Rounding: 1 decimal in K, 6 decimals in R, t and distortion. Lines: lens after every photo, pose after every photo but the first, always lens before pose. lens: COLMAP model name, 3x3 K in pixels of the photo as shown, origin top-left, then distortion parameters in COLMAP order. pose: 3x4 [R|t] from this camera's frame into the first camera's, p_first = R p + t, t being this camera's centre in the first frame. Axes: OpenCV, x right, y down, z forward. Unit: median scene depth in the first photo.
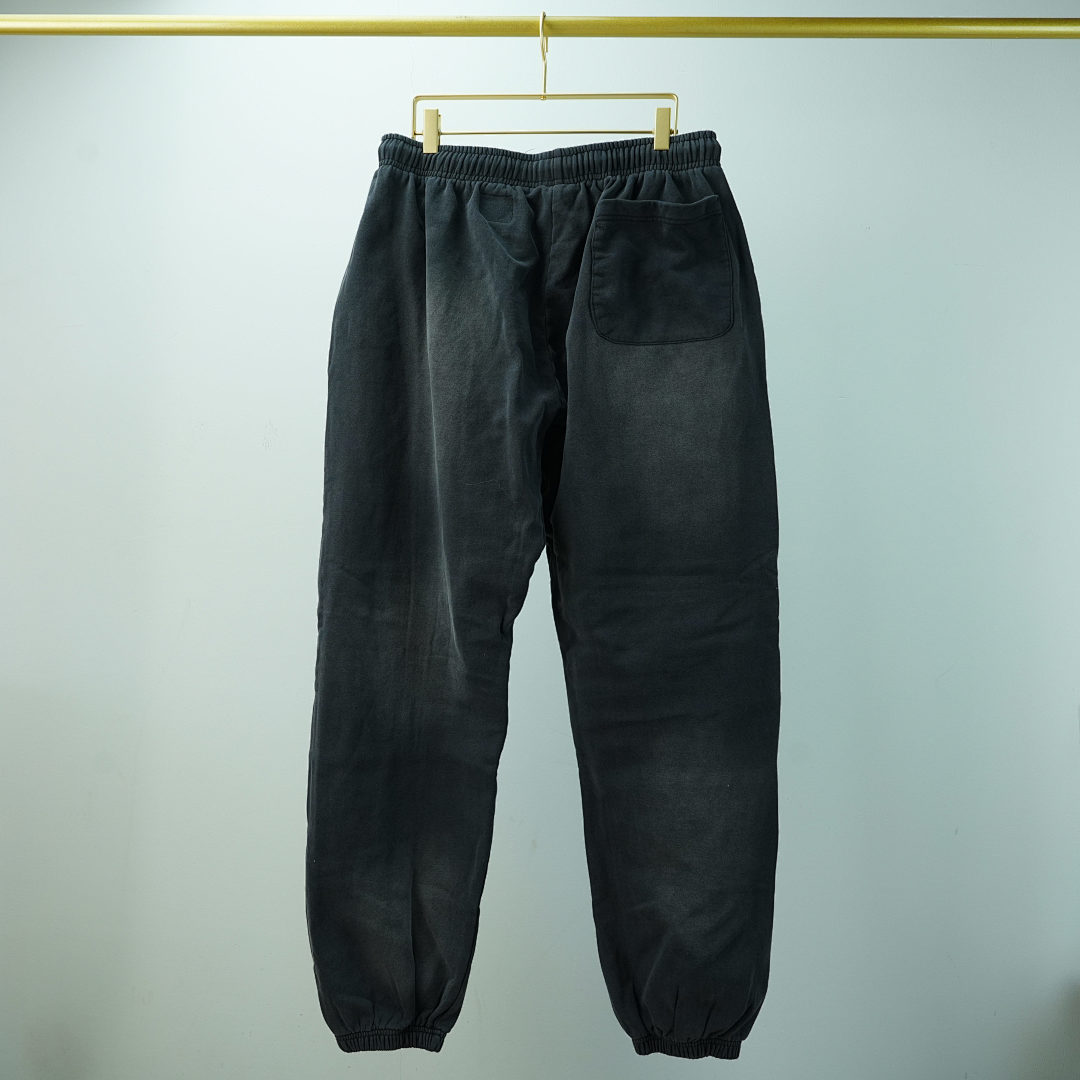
lens RADIAL K [[1062.5, 0, 540.0], [0, 1062.5, 540.0], [0, 0, 1]] dist [-0.010075, 0.007794]
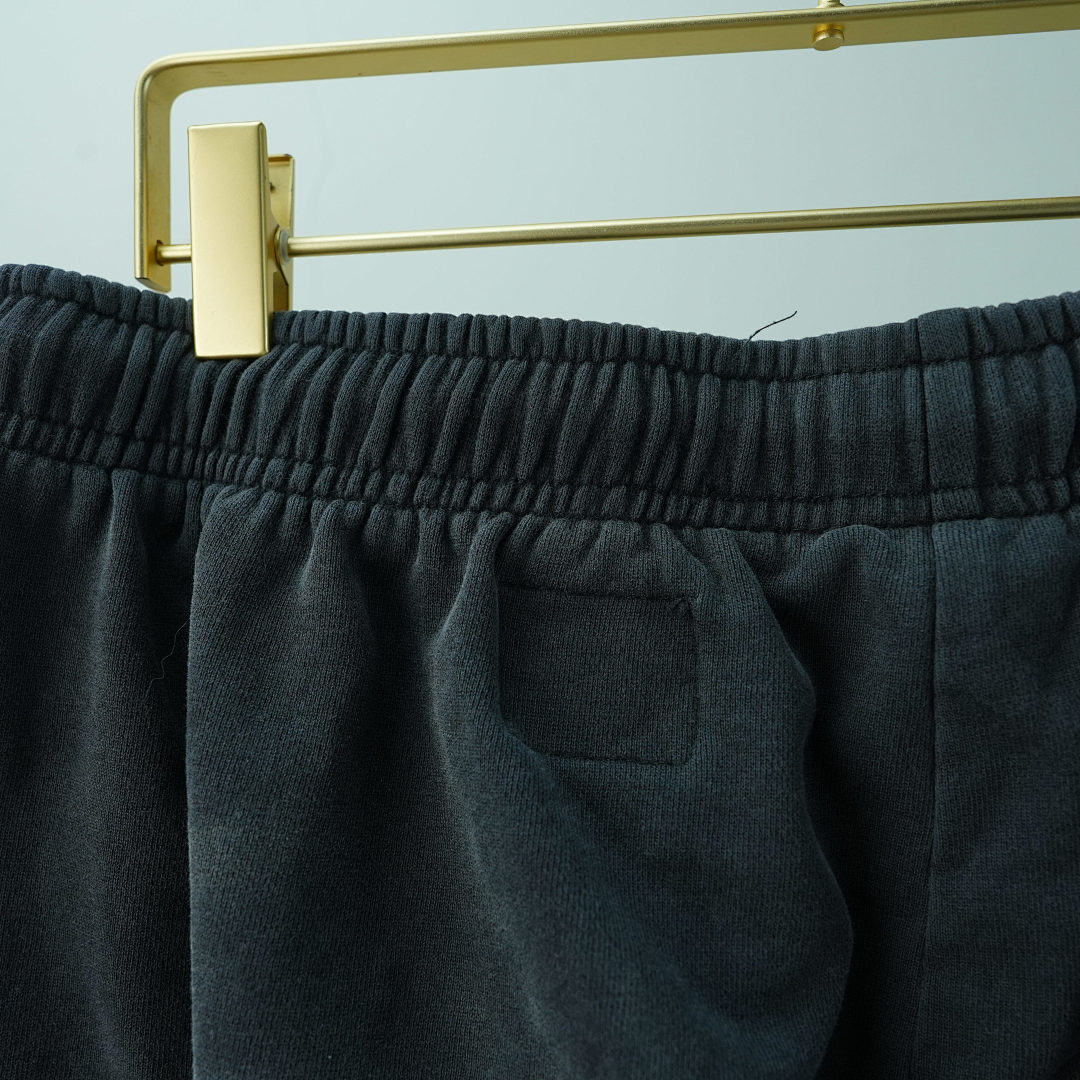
lens RADIAL K [[1062.5, 0, 540.0], [0, 1062.5, 540.0], [0, 0, 1]] dist [-0.010075, 0.007794]
pose [[0.998683, -0.038520, -0.033888, -0.044586], [0.037007, 0.998336, -0.044222, -0.330714], [0.035535, 0.042910, 0.998447, 0.838016]]
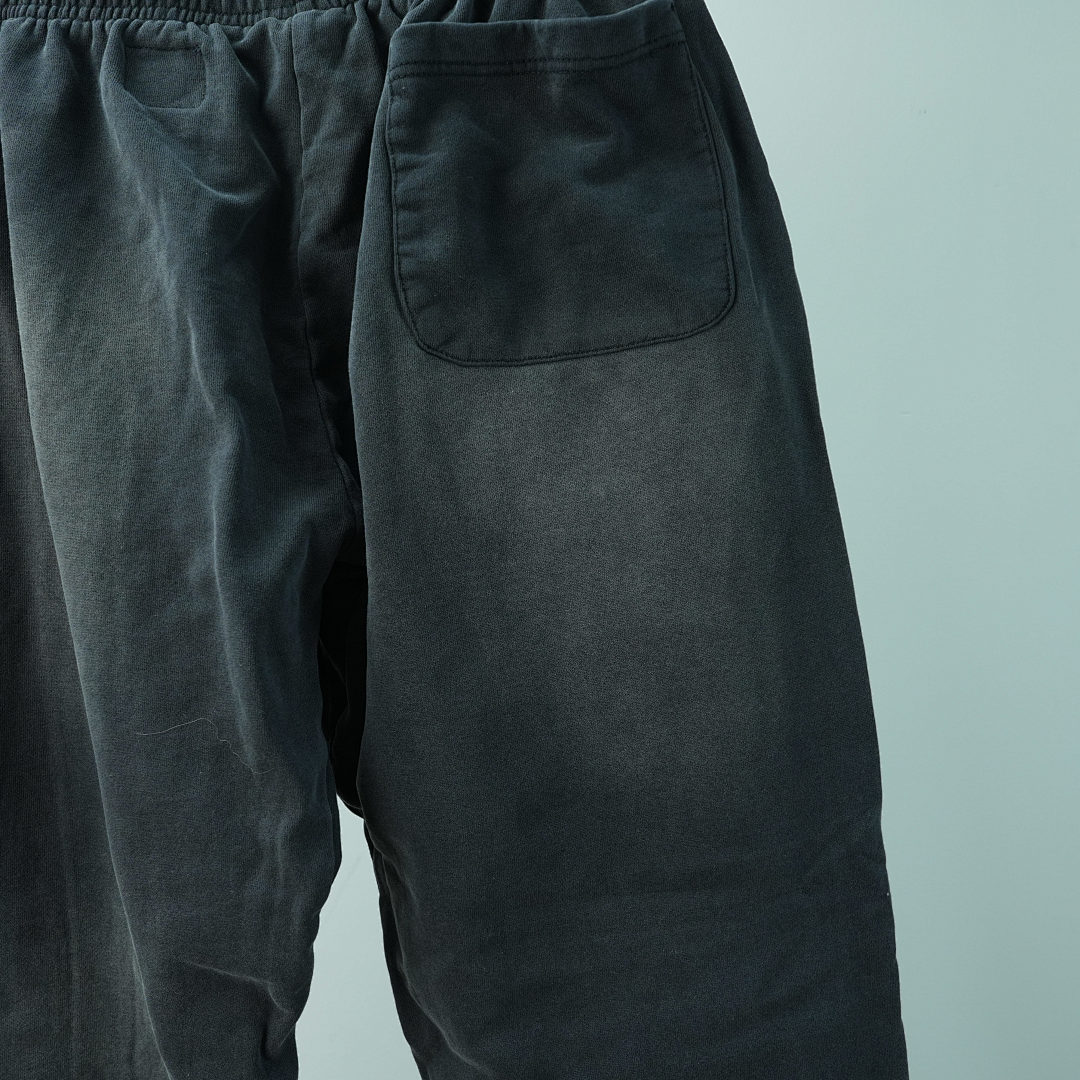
lens RADIAL K [[1062.5, 0, 540.0], [0, 1062.5, 540.0], [0, 0, 1]] dist [-0.010075, 0.007794]
pose [[0.994416, -0.093404, 0.049113, 0.072628], [0.093200, 0.995627, 0.006435, -0.114395], [-0.049500, -0.001822, 0.998772, 0.567095]]
